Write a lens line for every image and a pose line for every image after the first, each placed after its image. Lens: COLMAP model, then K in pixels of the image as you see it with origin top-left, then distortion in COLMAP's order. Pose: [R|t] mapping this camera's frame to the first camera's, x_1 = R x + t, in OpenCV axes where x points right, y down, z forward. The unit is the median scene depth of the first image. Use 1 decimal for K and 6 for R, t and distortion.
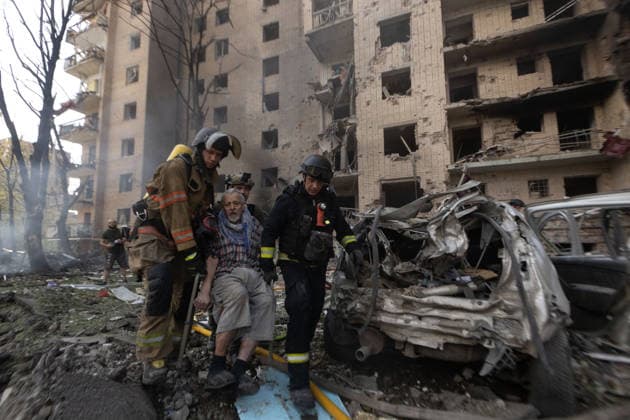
lens RADIAL K [[280.5, 0, 321.4], [0, 280.5, 216.8], [0, 0, 1]] dist [0.009172, -0.002081]
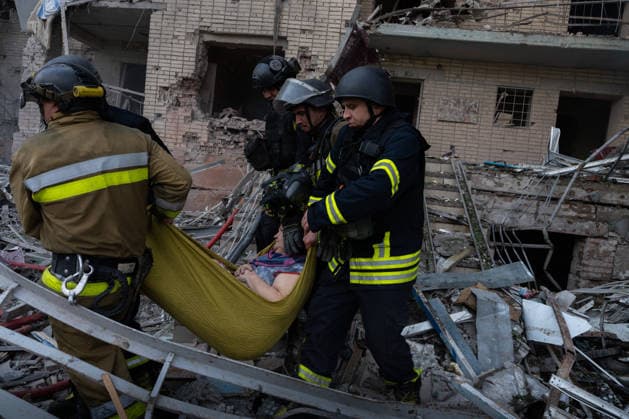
lens RADIAL K [[440.5, 0, 317.7], [0, 440.5, 211.9], [0, 0, 1]] dist [-0.010320, 0.009341]
pose [[0.965049, 0.099388, 0.242492, 0.244777], [-0.141978, 0.976022, 0.164997, 0.000387], [-0.220279, -0.193659, 0.956019, 0.273406]]
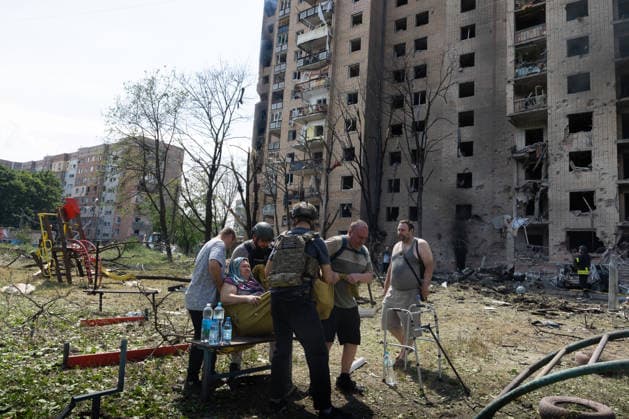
lens RADIAL K [[440.5, 0, 318.4], [0, 440.5, 207.0], [0, 0, 1]] dist [-0.010320, 0.009341]
pose [[0.959425, 0.038477, -0.279327, -0.381829], [-0.047709, 0.998514, -0.026324, -0.118775], [0.277899, 0.038582, 0.959835, -1.519707]]
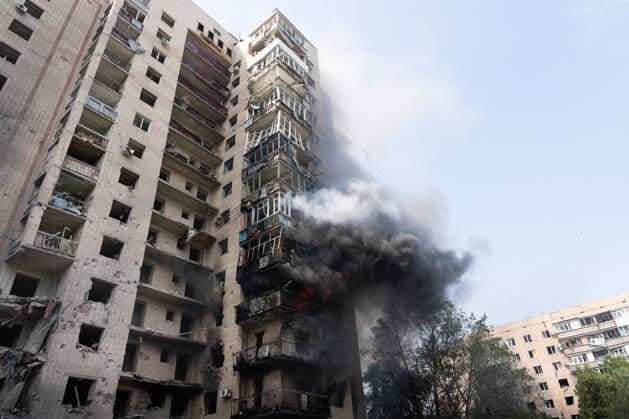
lens RADIAL K [[419.7, 0, 311.5], [0, 419.7, 204.7], [0, 0, 1]] dist [-0.010797, -0.002630]
pose [[0.323352, 0.532439, 0.782274, -1.088205], [-0.057843, 0.836260, -0.545274, -0.046959], [-0.944509, 0.131067, 0.301204, -0.451974]]
